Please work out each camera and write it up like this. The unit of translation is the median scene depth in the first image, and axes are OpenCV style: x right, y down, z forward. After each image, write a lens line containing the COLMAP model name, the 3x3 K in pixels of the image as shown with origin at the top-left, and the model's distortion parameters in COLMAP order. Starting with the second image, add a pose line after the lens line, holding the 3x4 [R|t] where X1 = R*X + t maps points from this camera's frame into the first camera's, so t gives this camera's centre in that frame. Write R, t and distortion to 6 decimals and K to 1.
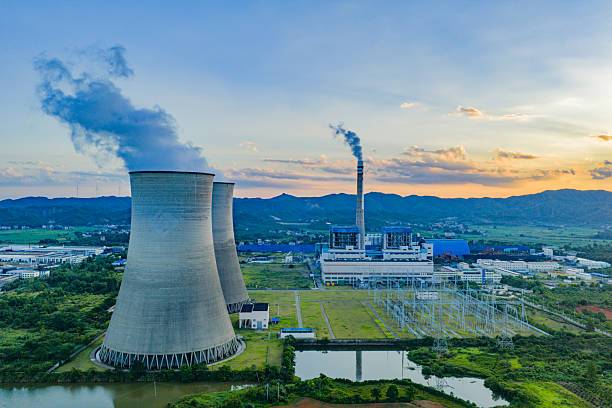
lens RADIAL K [[506.6, 0, 306.1], [0, 506.6, 202.8], [0, 0, 1]] dist [0.015038, -0.017200]
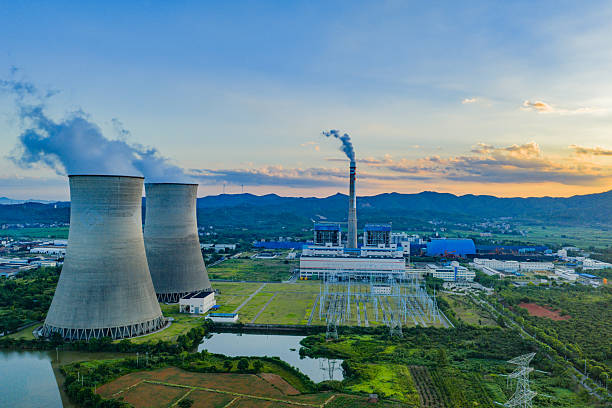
lens RADIAL K [[506.6, 0, 303.6], [0, 506.6, 207.0], [0, 0, 1]] dist [0.015038, -0.017200]
pose [[0.990006, 0.002109, -0.141009, 0.186764], [-0.000734, 0.999952, 0.009805, 0.000359], [0.141023, -0.009603, 0.989960, -0.048953]]
